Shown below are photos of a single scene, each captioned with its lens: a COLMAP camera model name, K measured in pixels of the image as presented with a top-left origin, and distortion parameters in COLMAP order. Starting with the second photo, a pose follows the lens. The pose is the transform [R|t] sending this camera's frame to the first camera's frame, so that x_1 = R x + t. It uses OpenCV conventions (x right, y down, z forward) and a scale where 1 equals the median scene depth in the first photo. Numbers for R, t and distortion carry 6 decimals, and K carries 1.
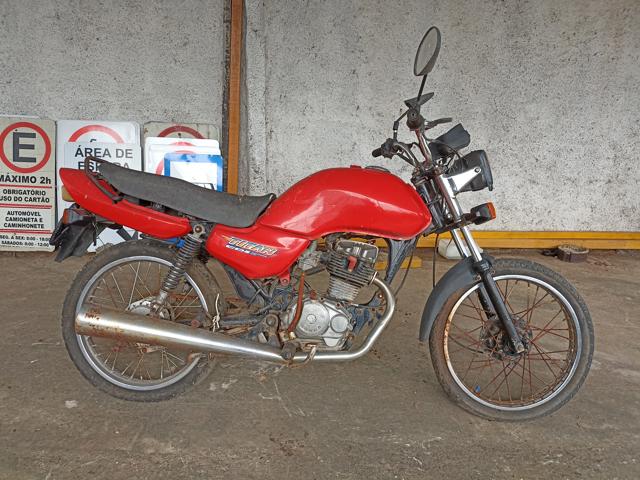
lens RADIAL K [[480.2, 0, 320.0], [0, 480.2, 240.0], [0, 0, 1]] dist [0.006873, -0.002371]
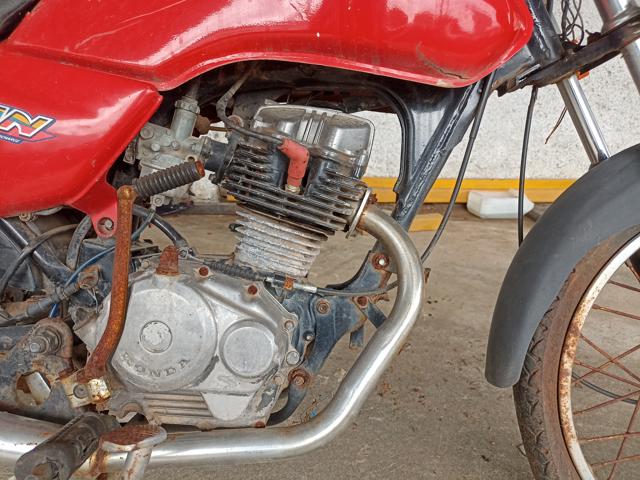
lens RADIAL K [[480.2, 0, 320.0], [0, 480.2, 240.0], [0, 0, 1]] dist [0.006873, -0.002371]
pose [[0.999810, -0.016706, -0.010030, 0.084538], [0.017075, 0.999136, 0.037903, 0.086271], [0.009388, -0.038067, 0.999231, 0.646686]]
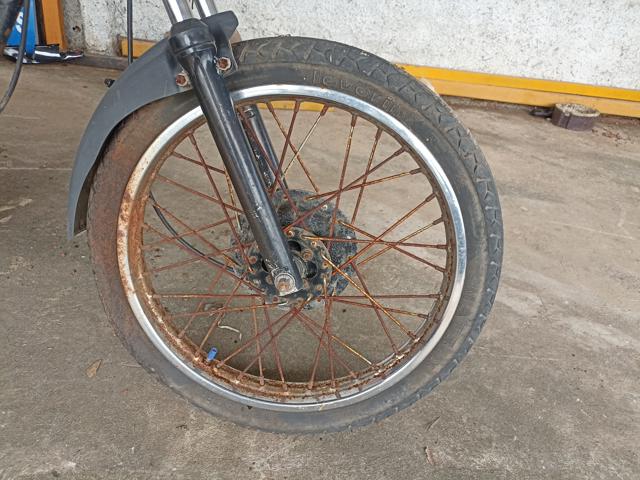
lens RADIAL K [[480.2, 0, 320.0], [0, 480.2, 240.0], [0, 0, 1]] dist [0.006873, -0.002371]
pose [[0.994527, 0.103656, -0.013059, 0.429372], [-0.095705, 0.954026, 0.284034, 0.078729], [0.041900, -0.281229, 0.958725, 0.629404]]
